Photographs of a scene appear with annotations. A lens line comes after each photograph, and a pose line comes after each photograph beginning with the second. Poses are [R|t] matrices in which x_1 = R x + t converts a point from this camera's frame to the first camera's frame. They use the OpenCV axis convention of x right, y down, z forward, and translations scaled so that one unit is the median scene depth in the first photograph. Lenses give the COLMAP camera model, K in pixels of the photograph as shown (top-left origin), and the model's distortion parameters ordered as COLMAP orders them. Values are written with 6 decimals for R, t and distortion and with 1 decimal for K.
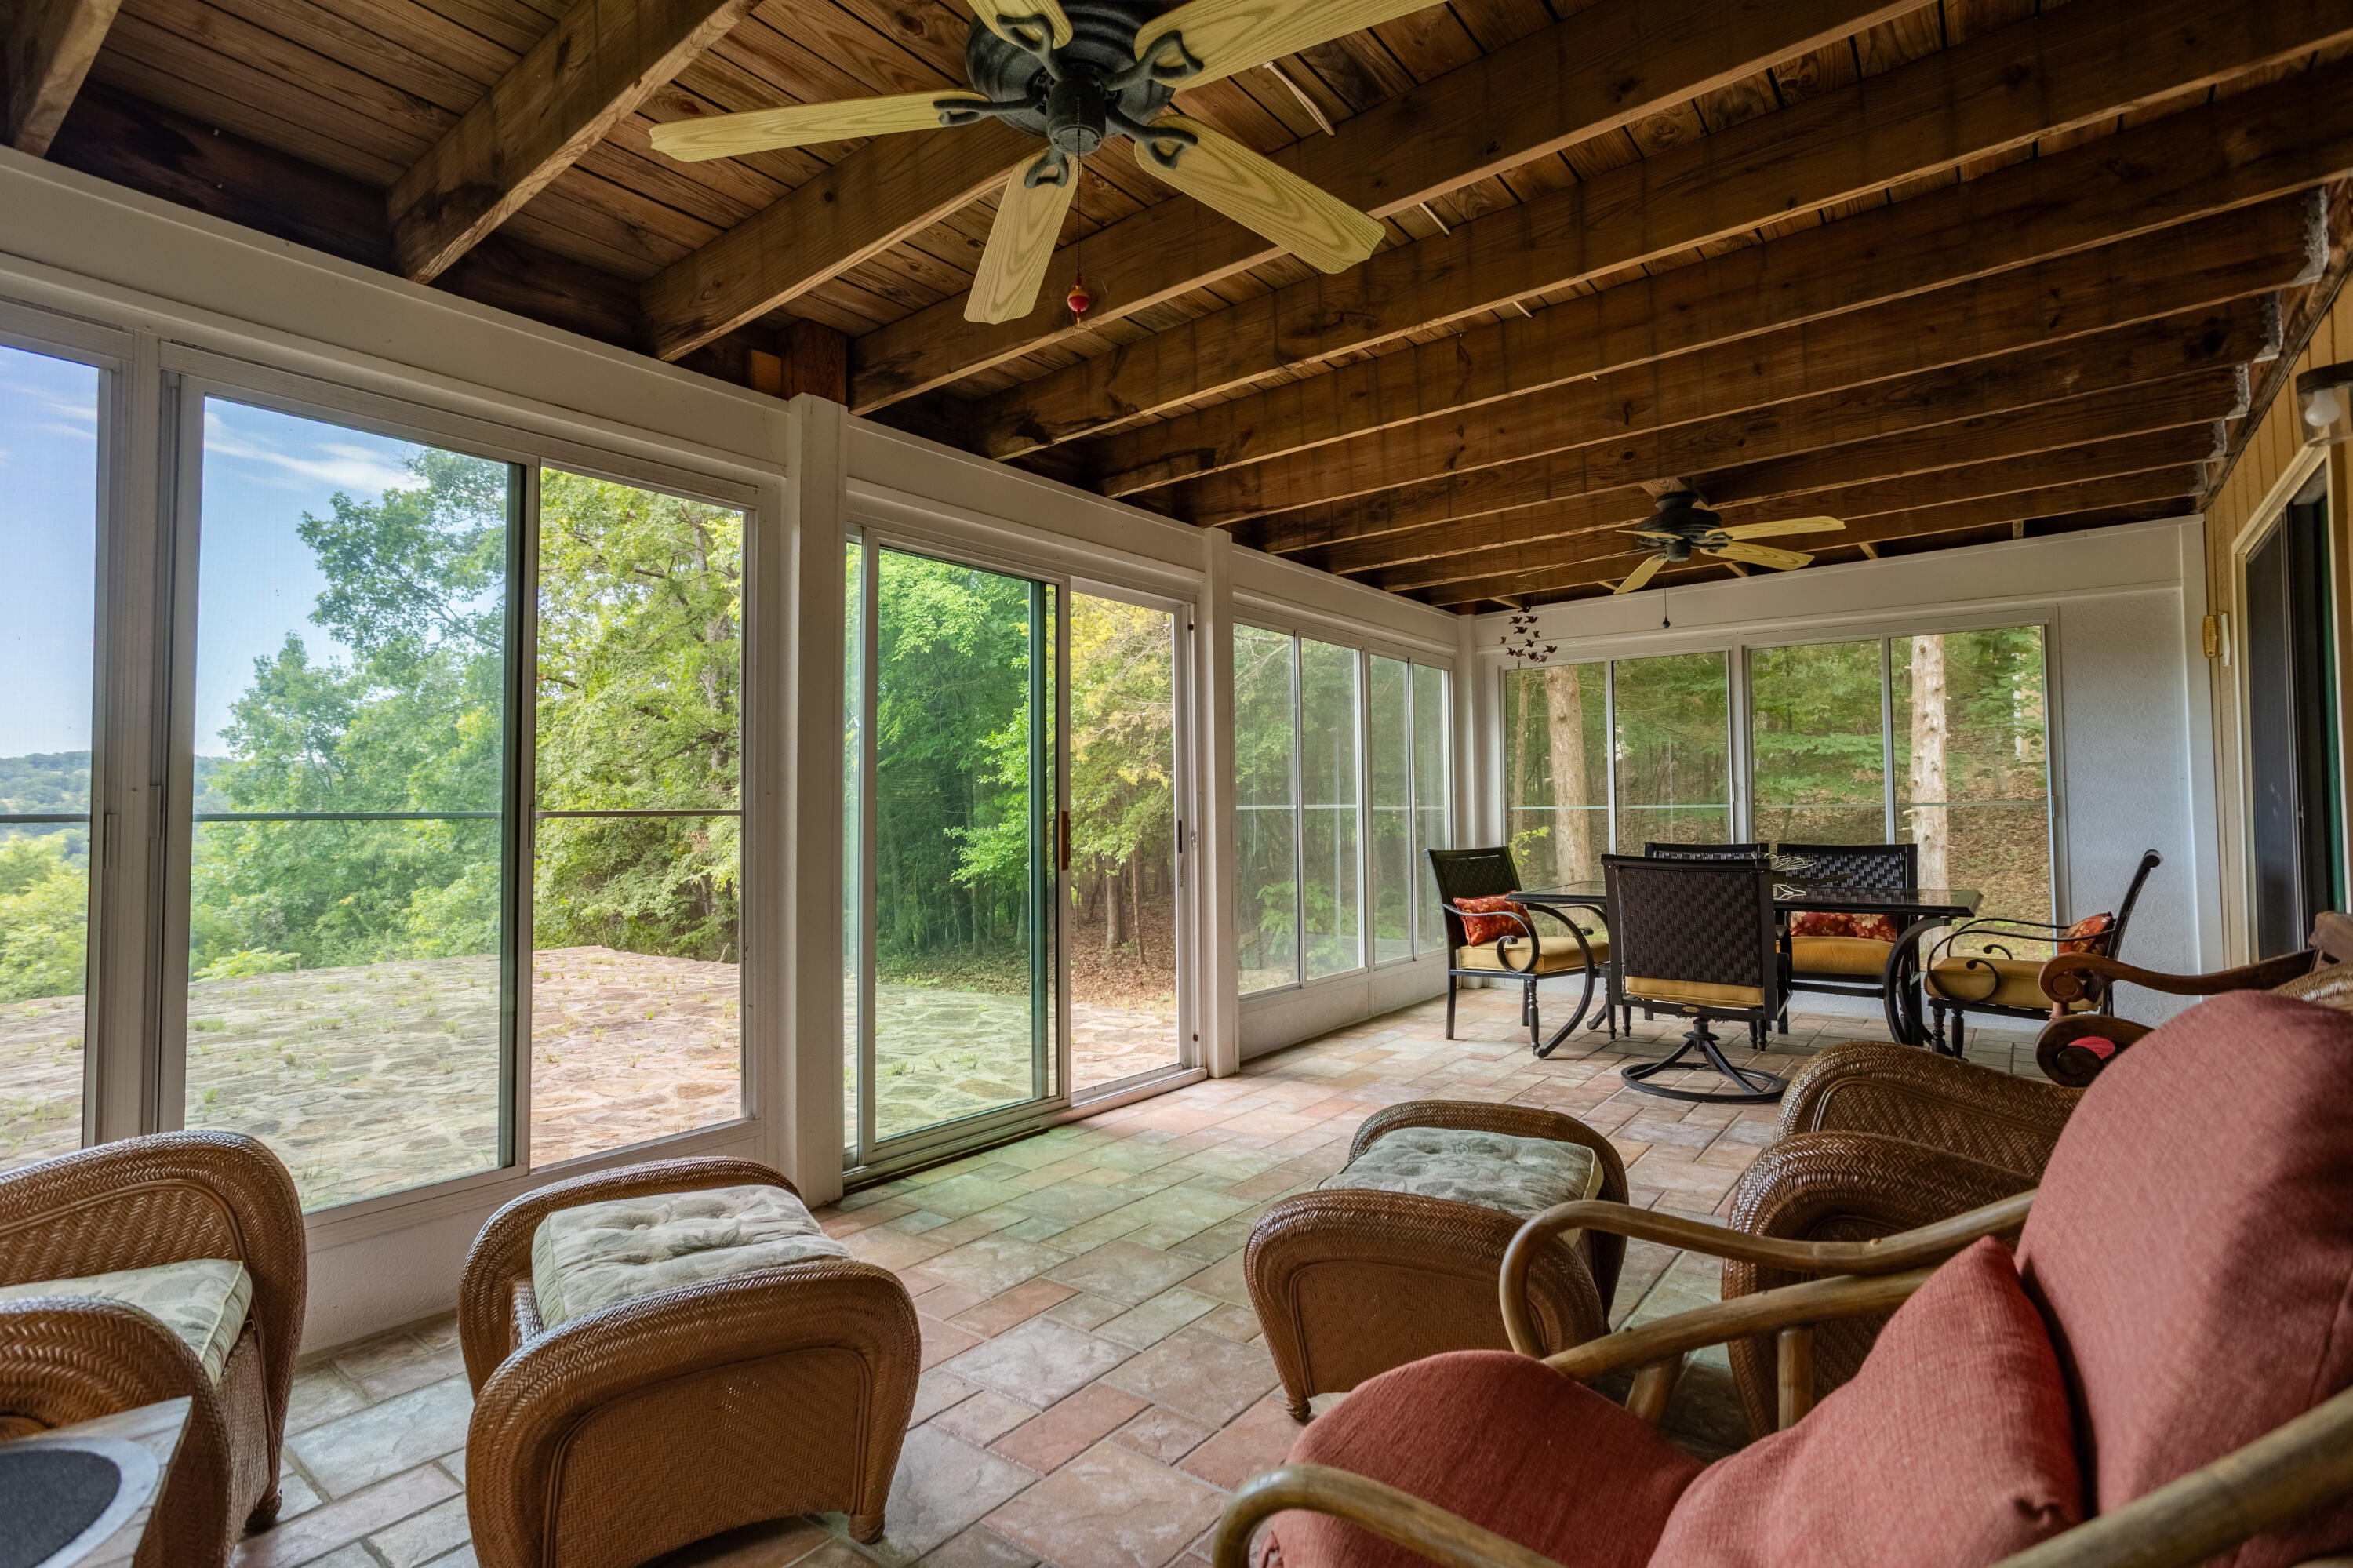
lens RADIAL K [[1142.7, 0, 1171.2], [0, 1142.7, 780.5], [0, 0, 1]] dist [-0.034818, 0.017579]
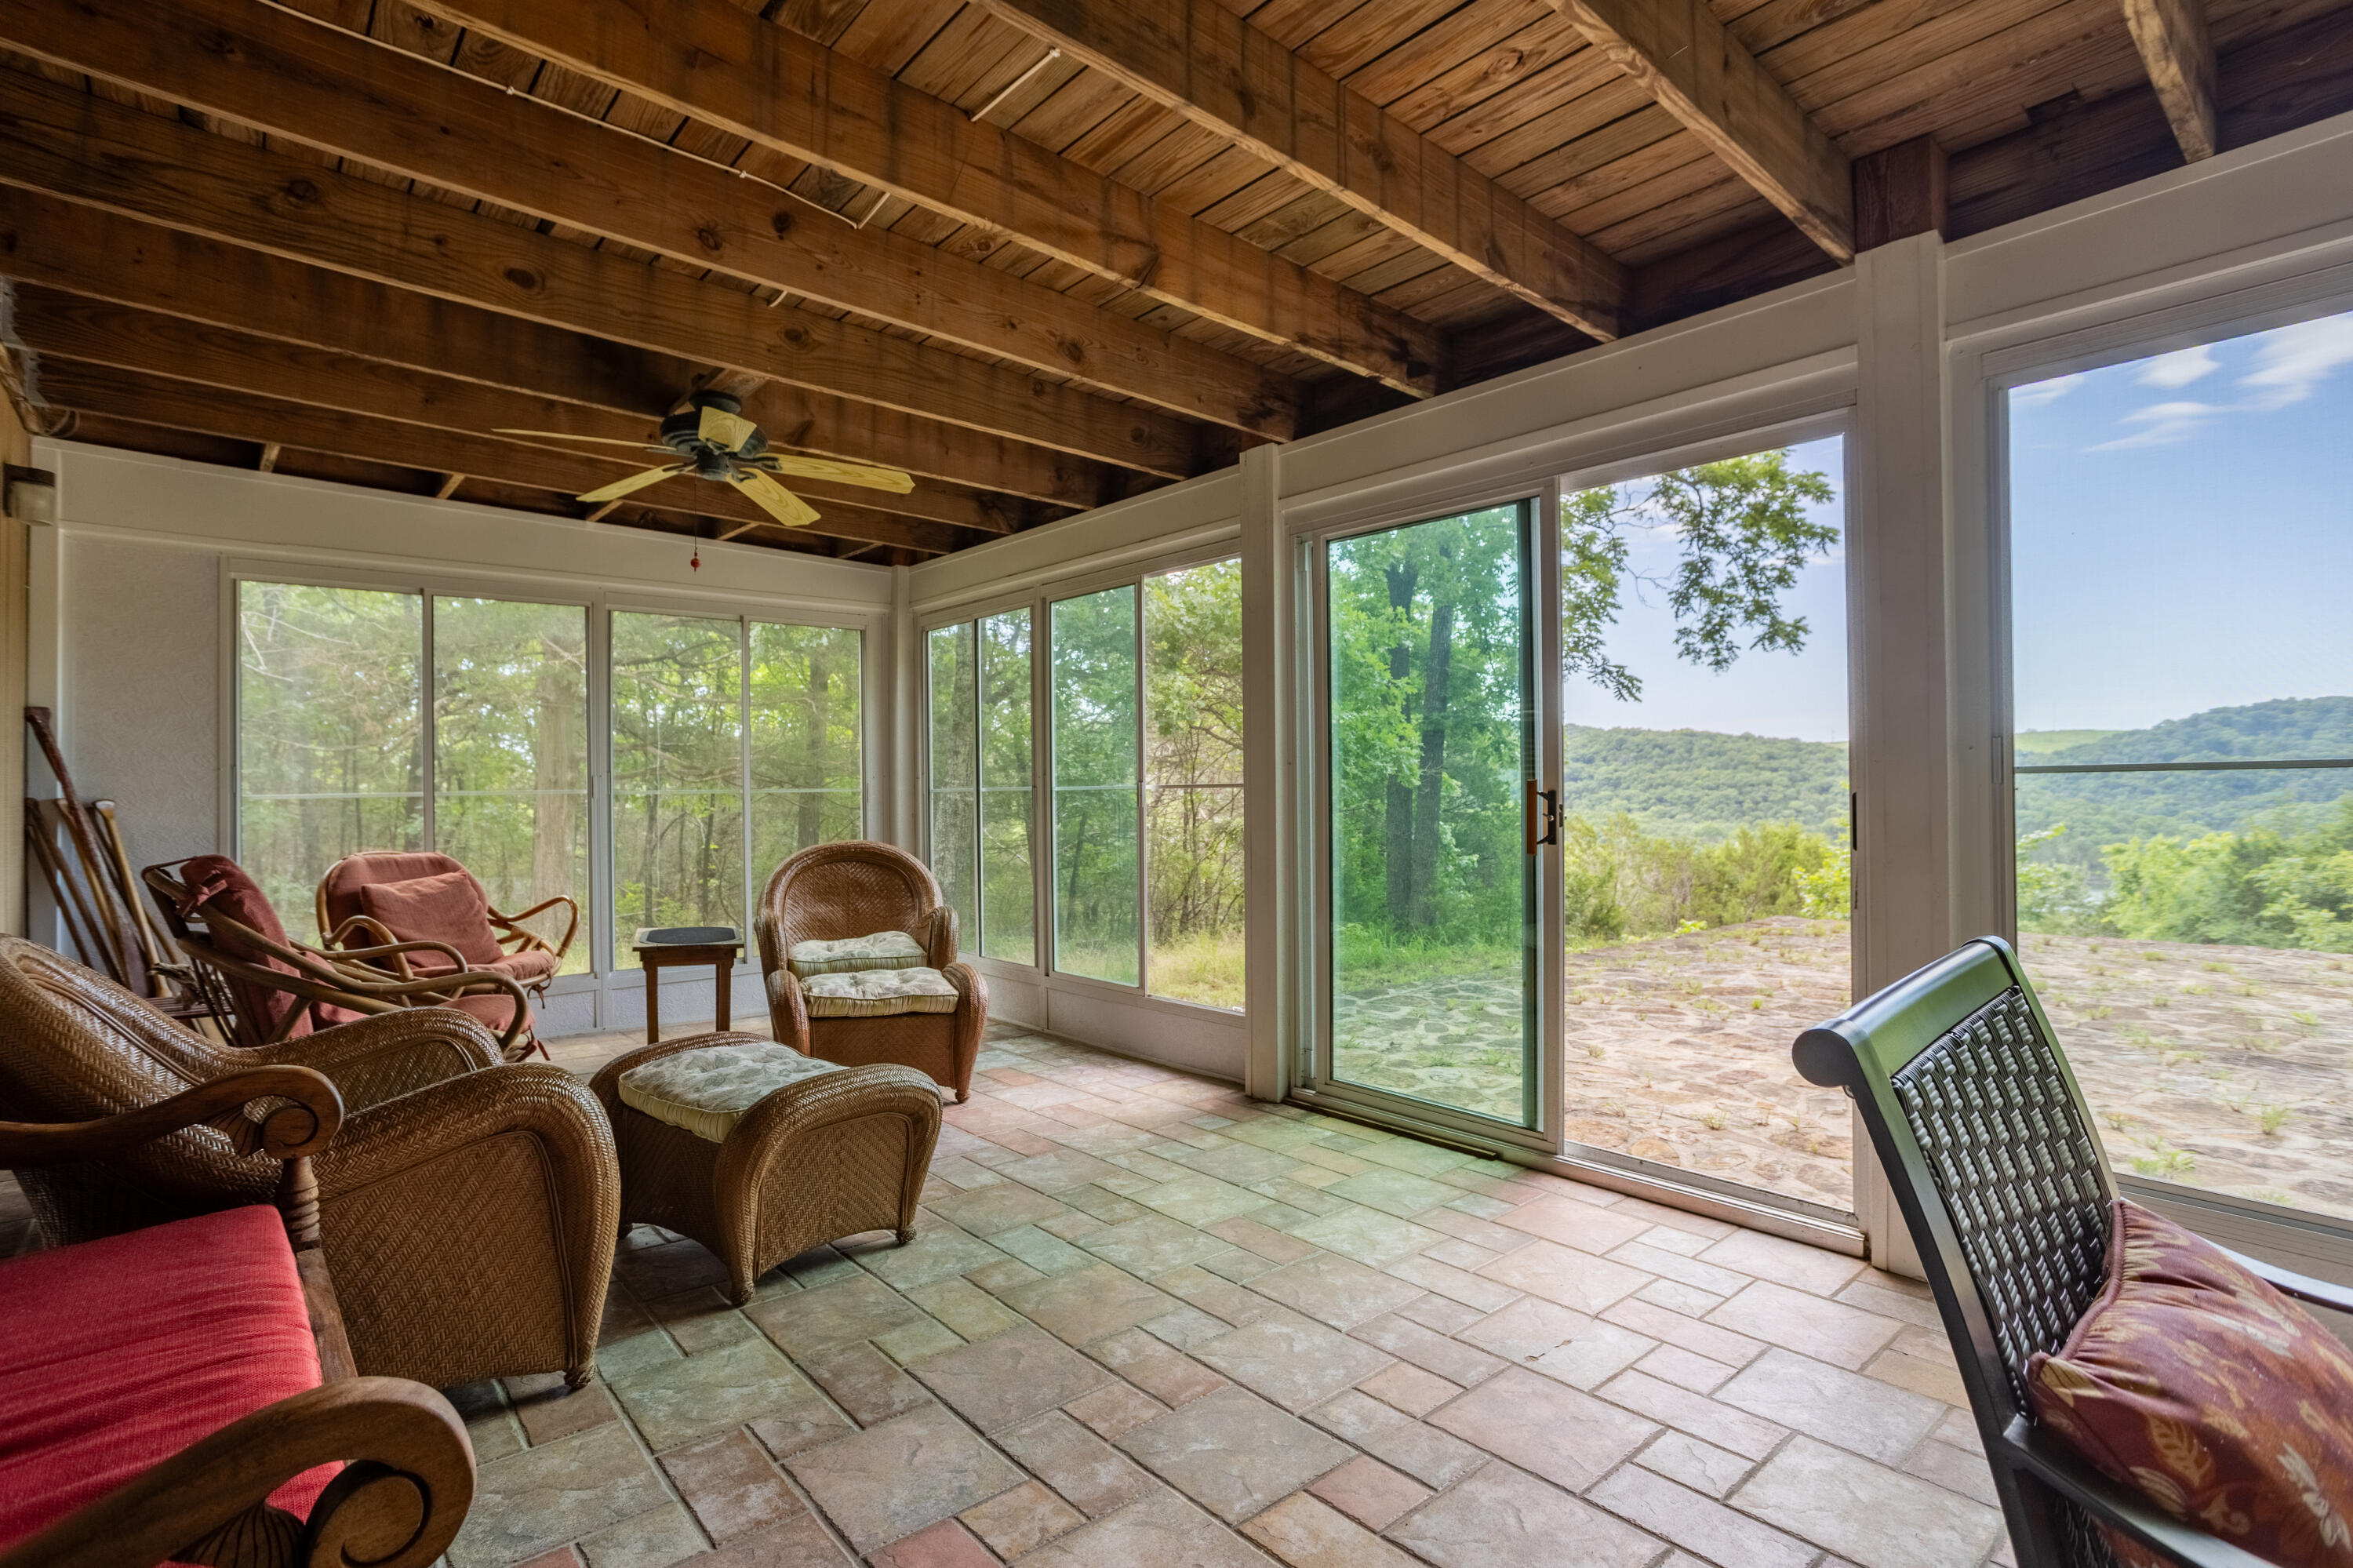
lens RADIAL K [[1142.7, 0, 1176.4], [0, 1142.7, 787.7], [0, 0, 1]] dist [-0.034818, 0.017579]
pose [[-0.193316, 0.001474, -0.981135, 0.877032], [0.030278, 0.999532, -0.004464, 0.032381], [0.980669, -0.030569, -0.193270, 1.083956]]
